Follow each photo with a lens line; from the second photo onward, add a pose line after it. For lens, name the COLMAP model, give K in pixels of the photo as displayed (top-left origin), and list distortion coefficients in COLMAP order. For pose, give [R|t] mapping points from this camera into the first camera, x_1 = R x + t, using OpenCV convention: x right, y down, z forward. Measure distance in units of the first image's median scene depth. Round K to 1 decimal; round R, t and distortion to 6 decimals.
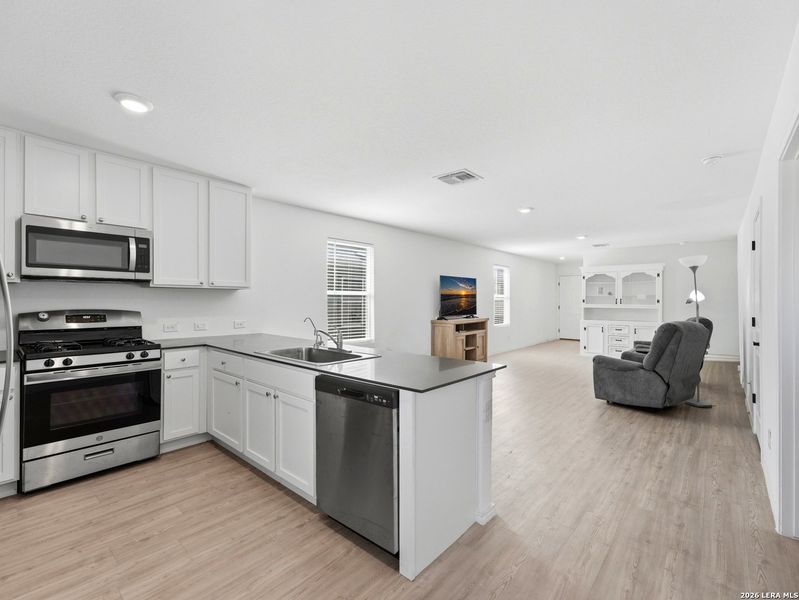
lens RADIAL K [[364.8, 0, 402.5], [0, 364.8, 300.9], [0, 0, 1]] dist [-0.006245, 0.001085]
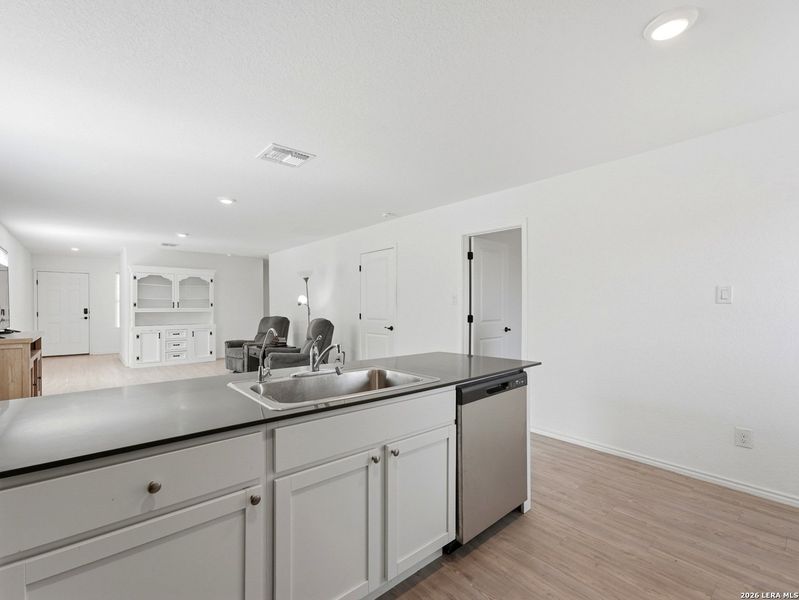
lens RADIAL K [[364.8, 0, 401.3], [0, 364.8, 307.4], [0, 0, 1]] dist [-0.006245, 0.001085]
pose [[0.136313, -0.008370, 0.990630, -0.292035], [0.005628, 0.999955, 0.007675, 0.003915], [-0.990650, 0.004529, 0.136354, 0.276738]]
